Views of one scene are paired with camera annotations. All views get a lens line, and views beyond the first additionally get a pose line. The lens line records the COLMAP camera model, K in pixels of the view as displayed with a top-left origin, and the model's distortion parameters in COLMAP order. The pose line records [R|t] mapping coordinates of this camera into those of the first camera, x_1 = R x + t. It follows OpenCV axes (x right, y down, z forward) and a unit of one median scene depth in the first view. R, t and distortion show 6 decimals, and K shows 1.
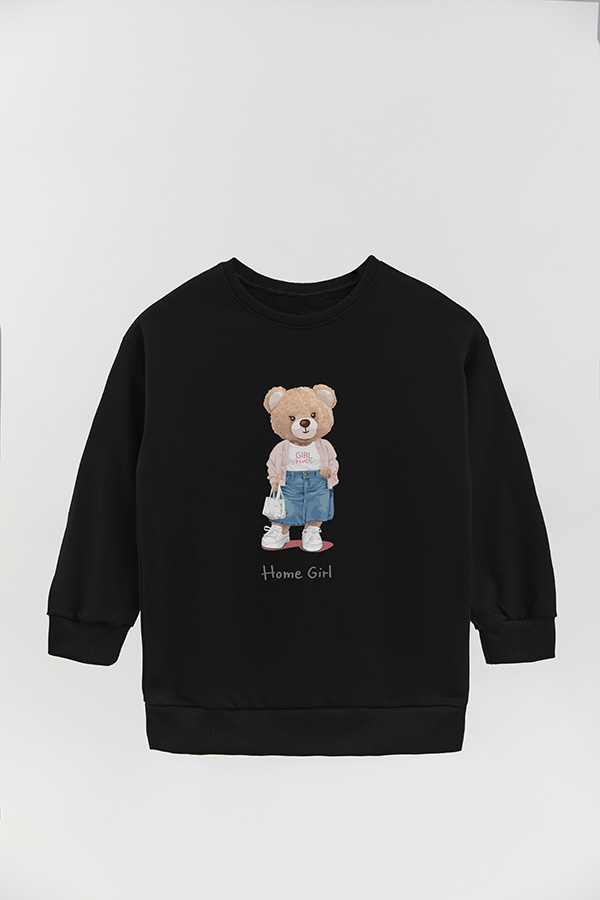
lens RADIAL K [[1654.2, 0, 298.8], [0, 1654.2, 450.0], [0, 0, 1]] dist [-0.000712, 0.000000]
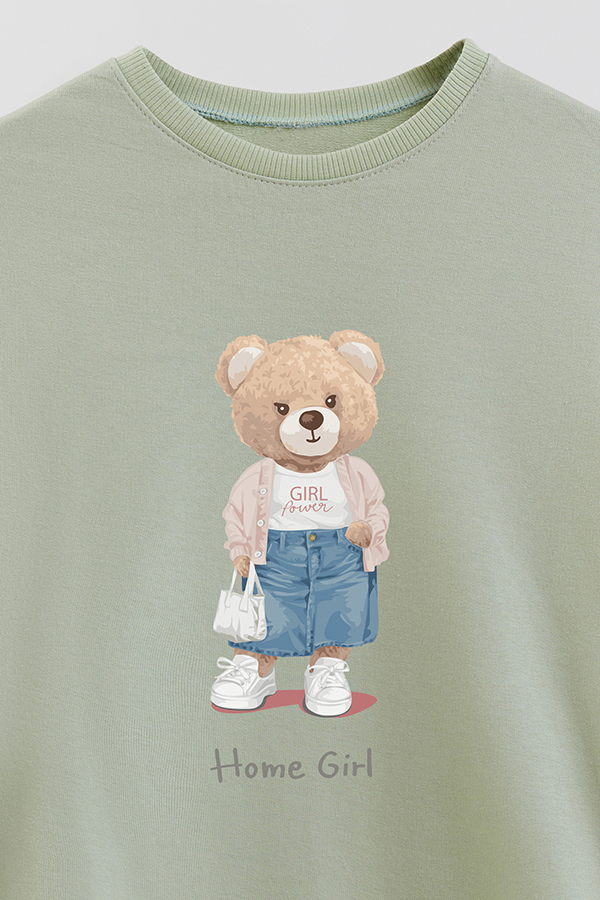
lens RADIAL K [[1654.2, 0, 301.0], [0, 1654.2, 446.6], [0, 0, 1]] dist [-0.000712, 0.000000]
pose [[0.999518, -0.000074, -0.031059, 0.014501], [0.000507, 0.999903, 0.013924, -0.015231], [0.031055, -0.013933, 0.999421, 0.567815]]
